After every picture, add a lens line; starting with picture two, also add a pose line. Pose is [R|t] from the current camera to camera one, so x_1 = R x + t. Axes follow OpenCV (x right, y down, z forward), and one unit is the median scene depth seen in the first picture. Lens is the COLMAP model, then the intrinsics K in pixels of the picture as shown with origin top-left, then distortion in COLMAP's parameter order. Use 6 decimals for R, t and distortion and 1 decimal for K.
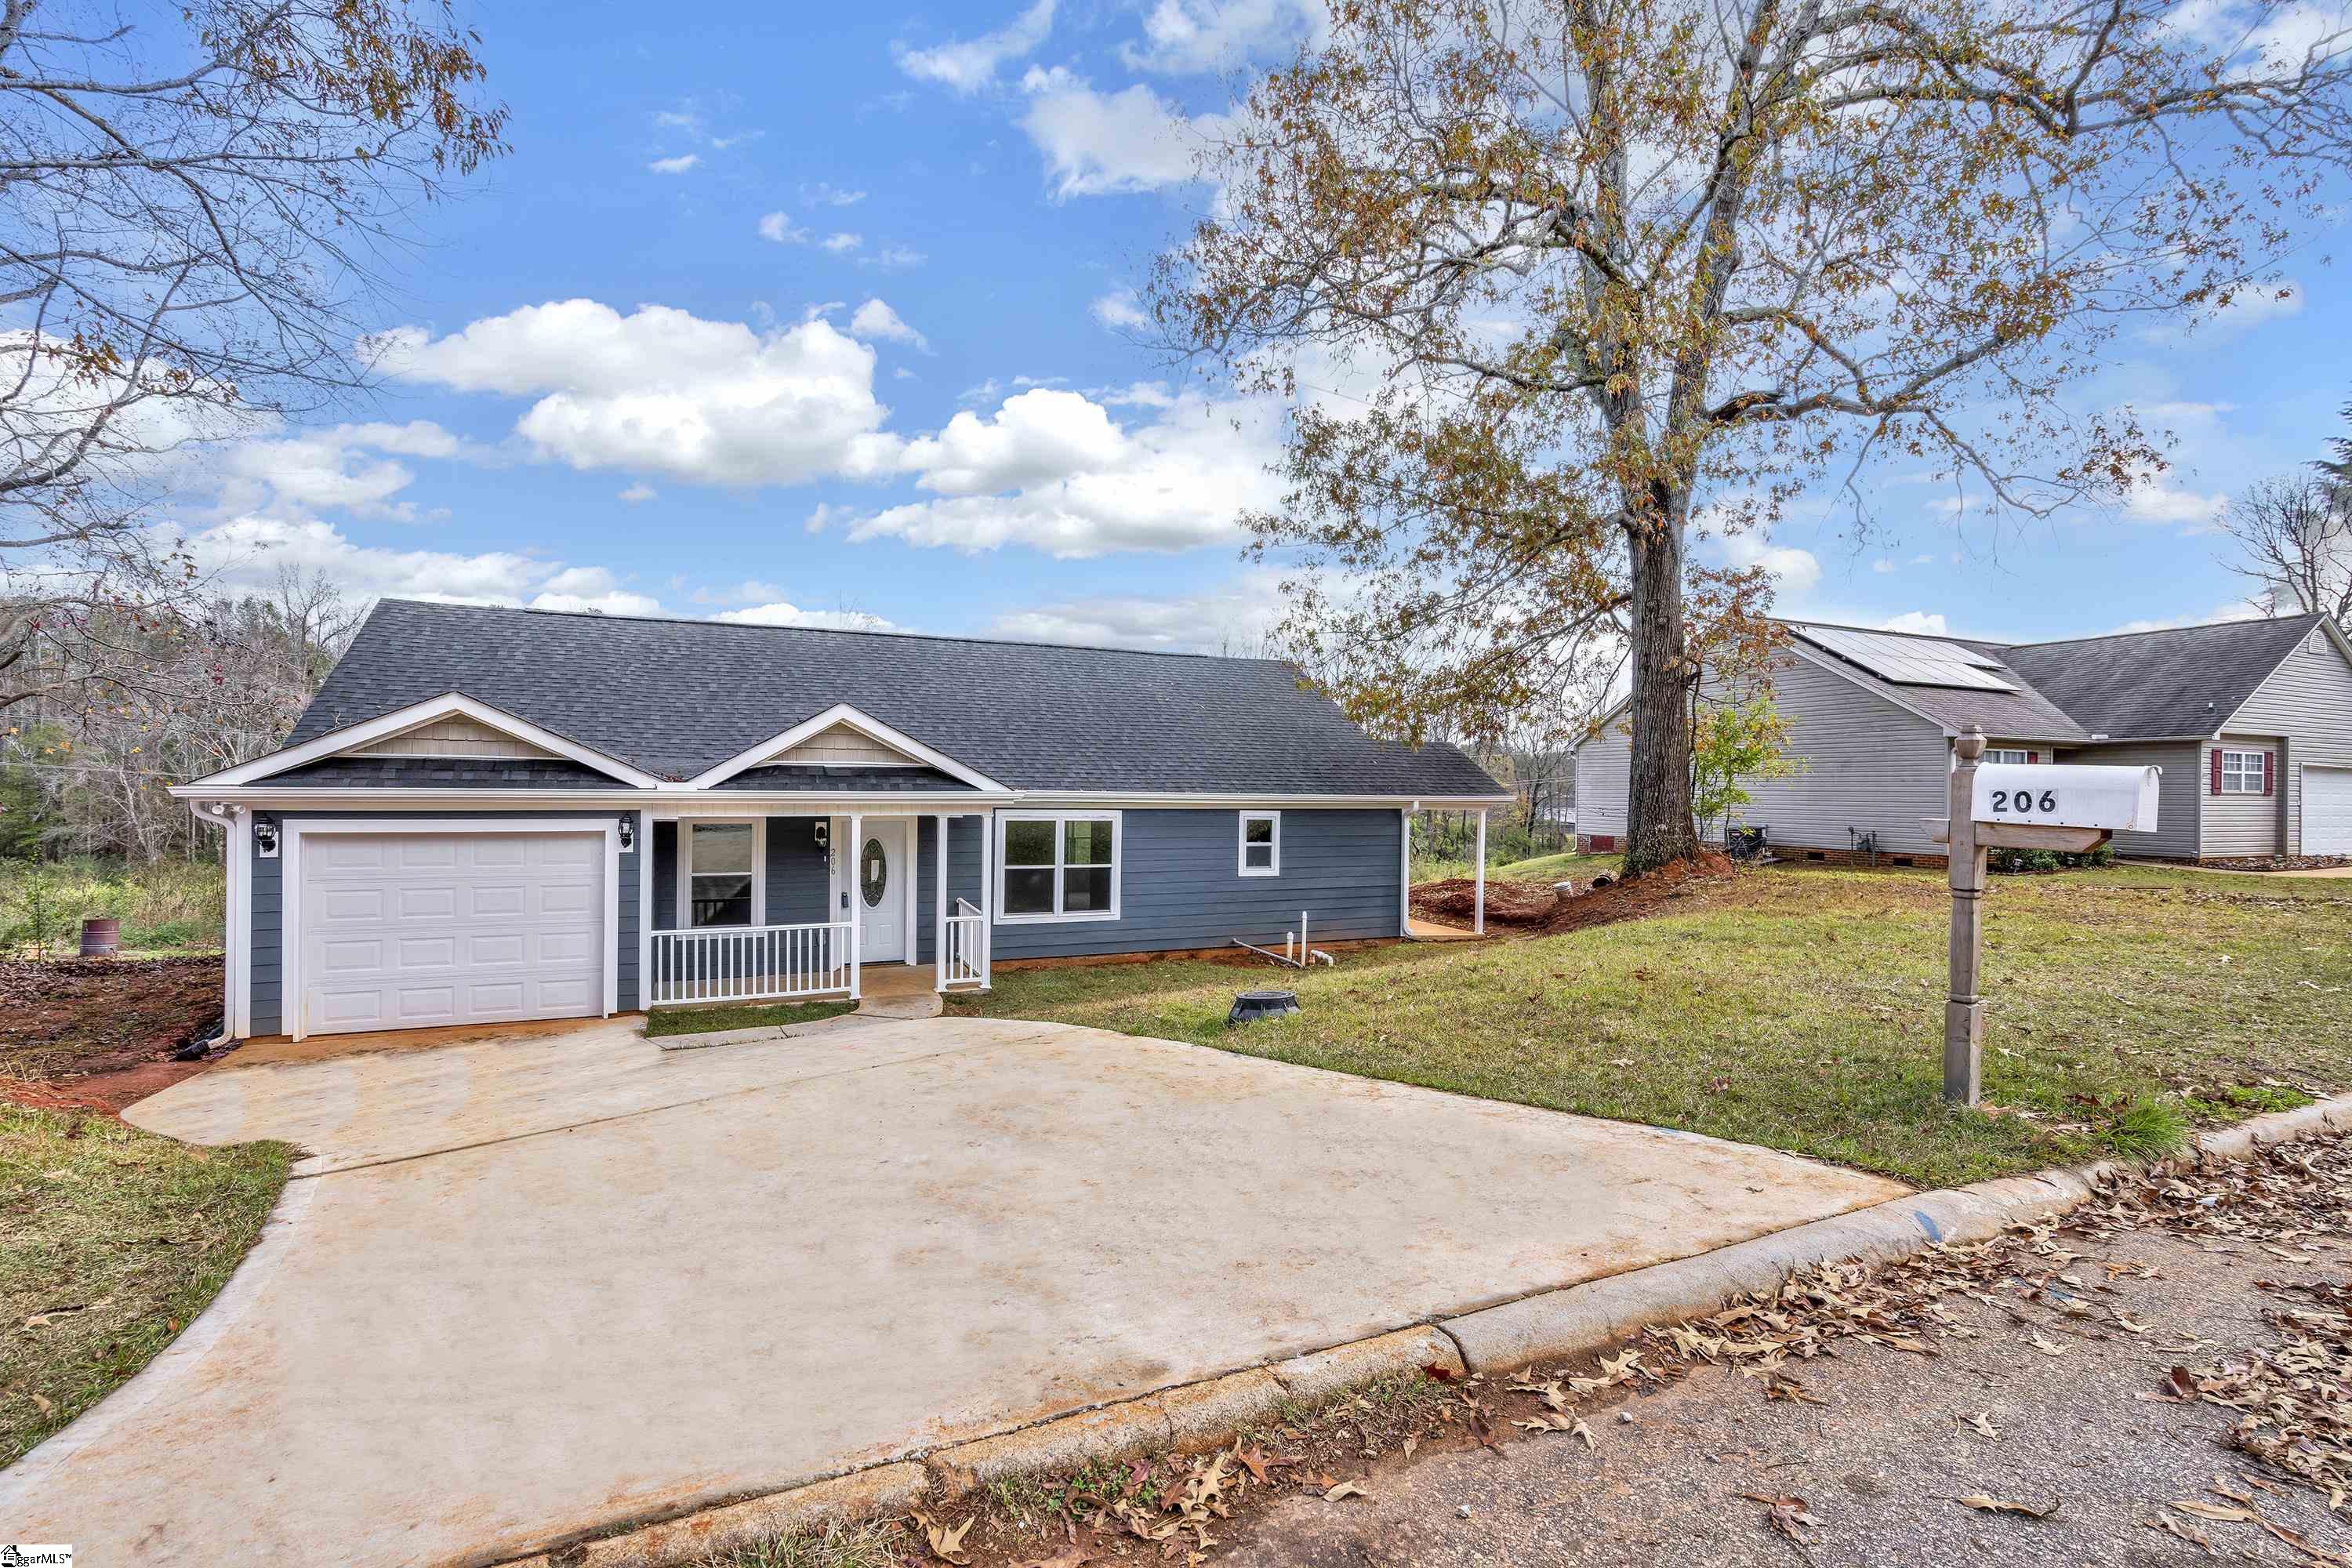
lens RADIAL K [[1054.9, 0, 1174.0], [0, 1054.9, 788.6], [0, 0, 1]] dist [0.002275, 0.000101]
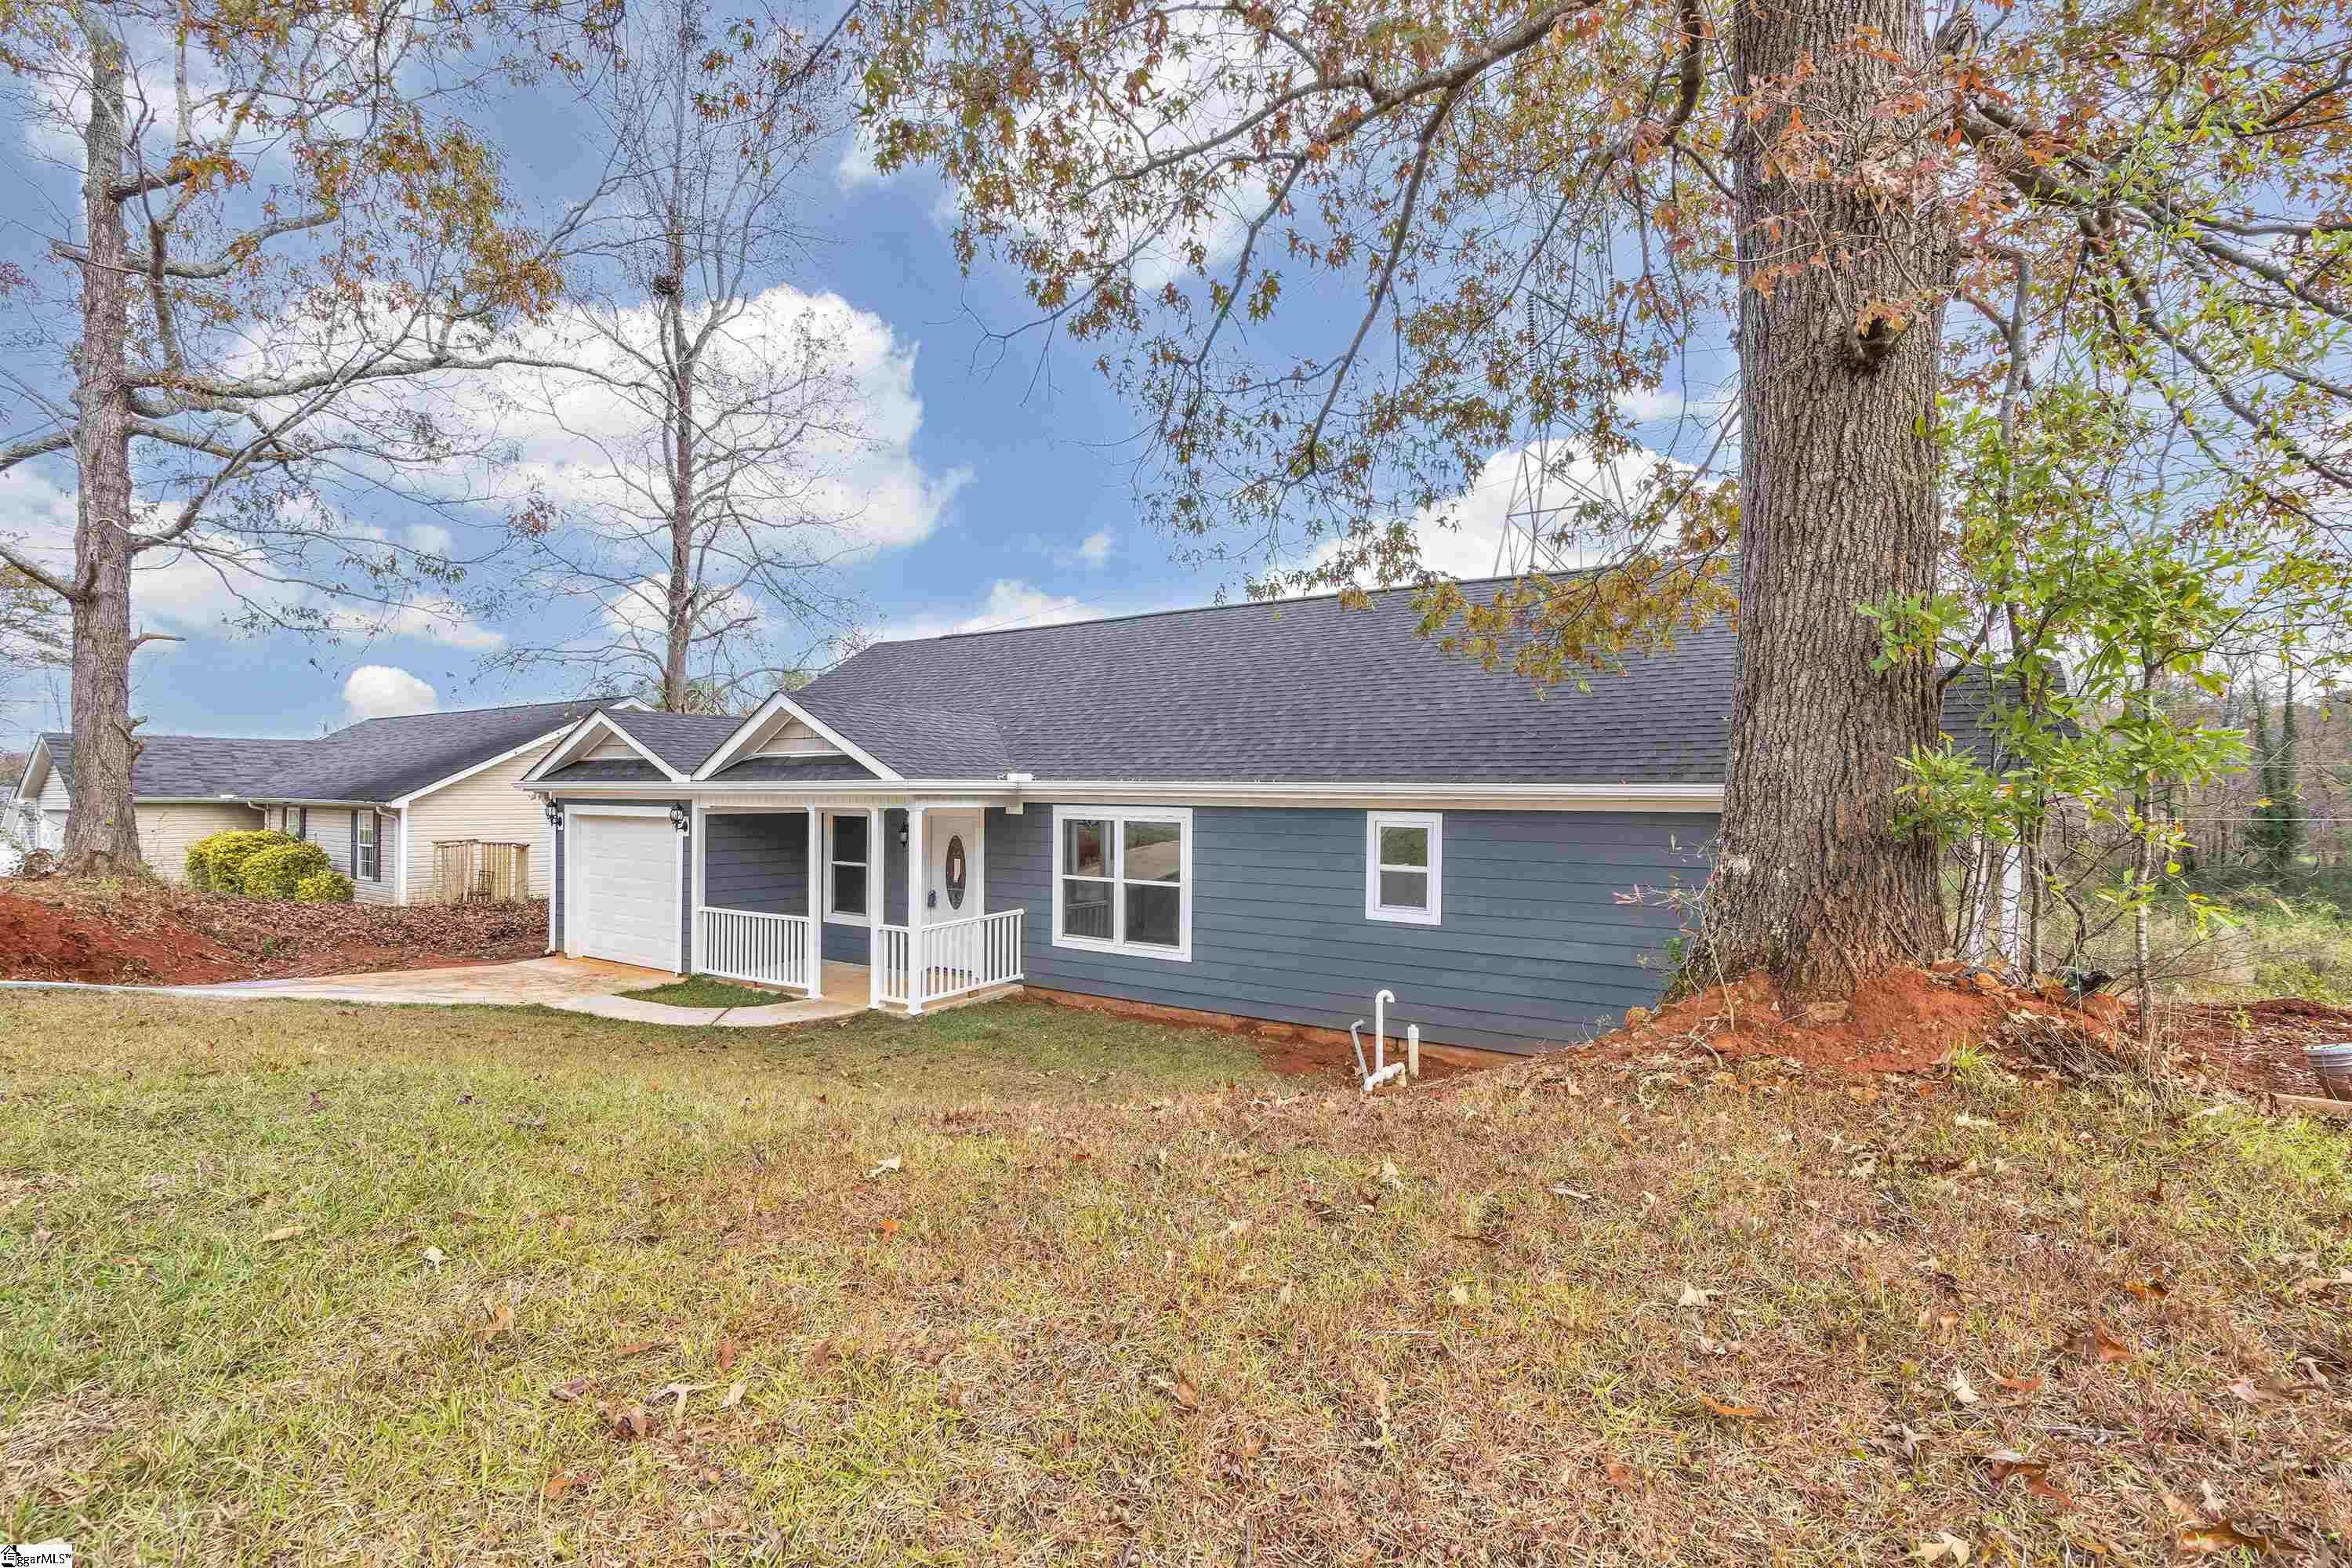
lens RADIAL K [[1054.9, 0, 1175.2], [0, 1054.9, 783.4], [0, 0, 1]] dist [0.002275, 0.000101]
pose [[0.527888, -0.011712, -0.849233, 0.551507], [0.001541, 0.999916, -0.012832, 0.012848], [0.849312, 0.005465, 0.527862, 0.615260]]
